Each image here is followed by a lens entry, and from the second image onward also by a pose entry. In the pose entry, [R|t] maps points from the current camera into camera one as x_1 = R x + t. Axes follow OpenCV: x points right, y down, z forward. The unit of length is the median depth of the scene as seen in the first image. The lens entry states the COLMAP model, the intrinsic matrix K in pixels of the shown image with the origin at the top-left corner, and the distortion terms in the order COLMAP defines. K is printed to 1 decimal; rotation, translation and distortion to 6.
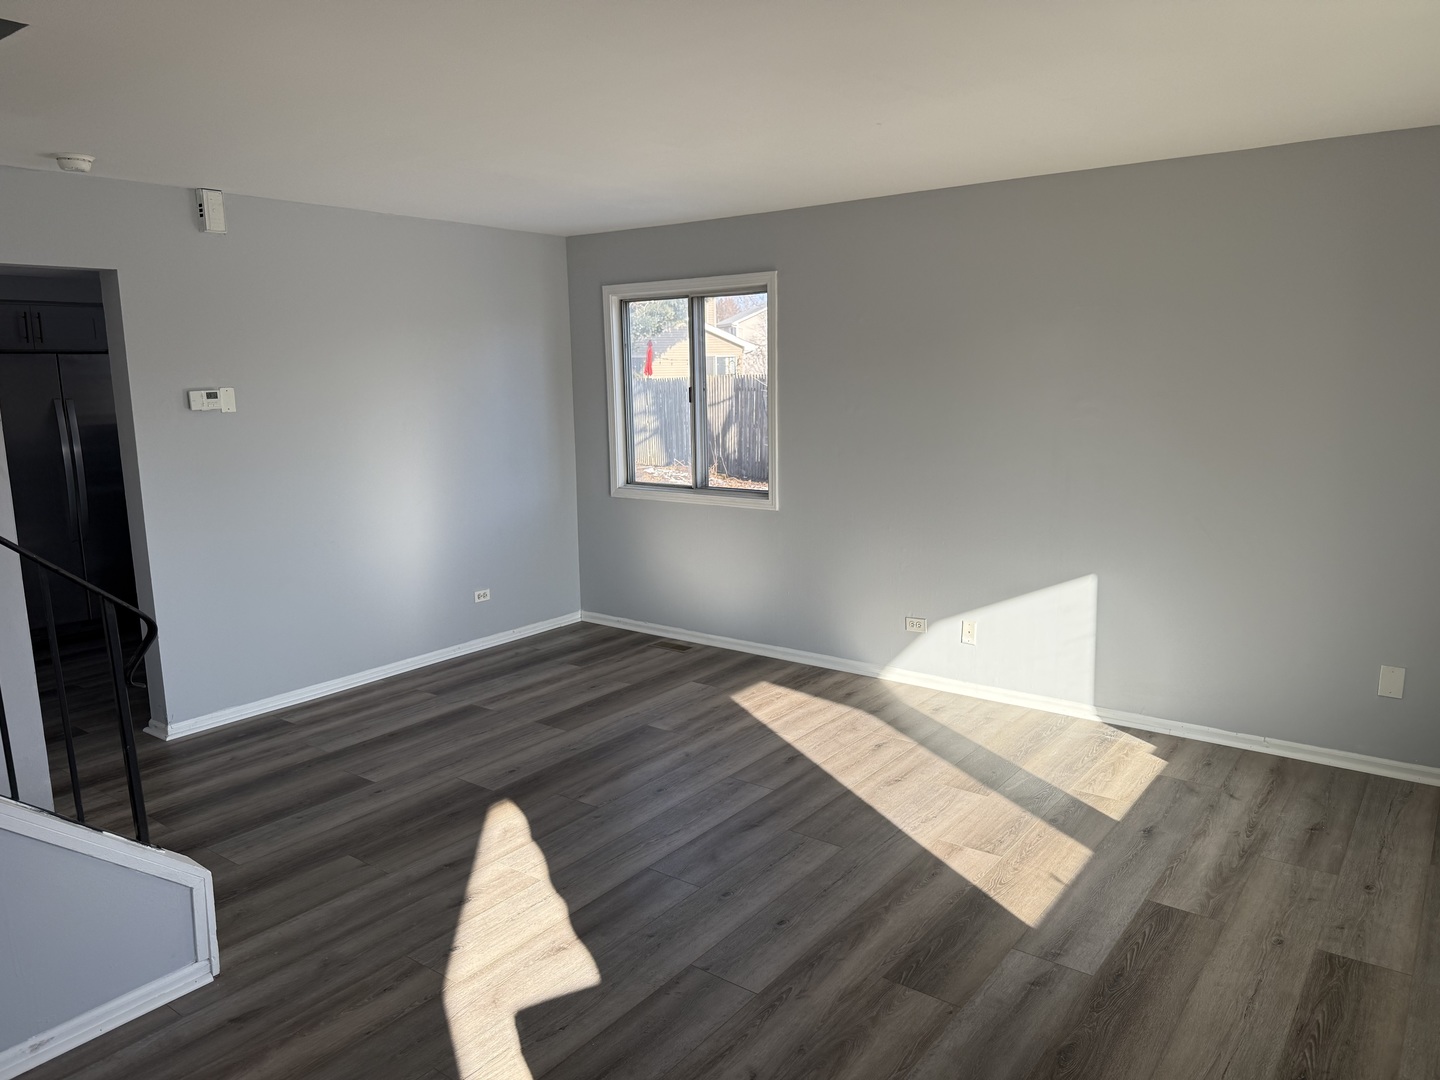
lens RADIAL K [[1009.9, 0, 721.8], [0, 1009.9, 535.1], [0, 0, 1]] dist [-0.001045, -0.010196]
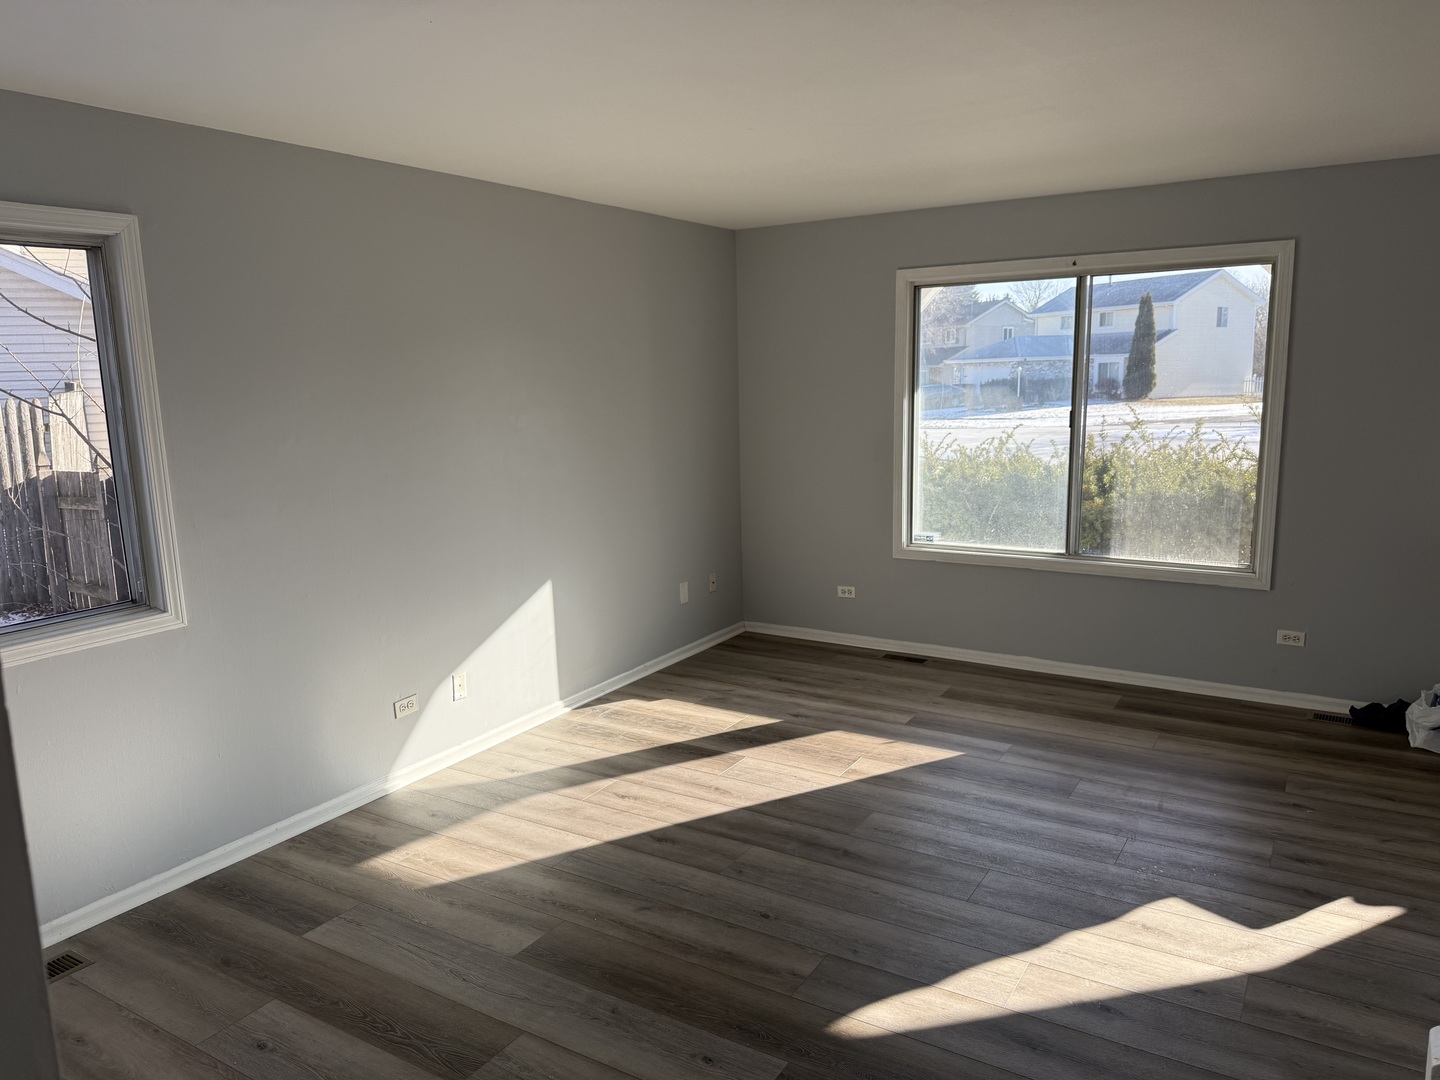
lens RADIAL K [[1009.9, 0, 713.6], [0, 1009.9, 539.3], [0, 0, 1]] dist [-0.001045, -0.010196]
pose [[-0.094765, -0.147565, 0.984502, -0.808985], [0.189967, 0.968099, 0.163392, -0.166654], [-0.977206, 0.202507, -0.063709, 1.072308]]
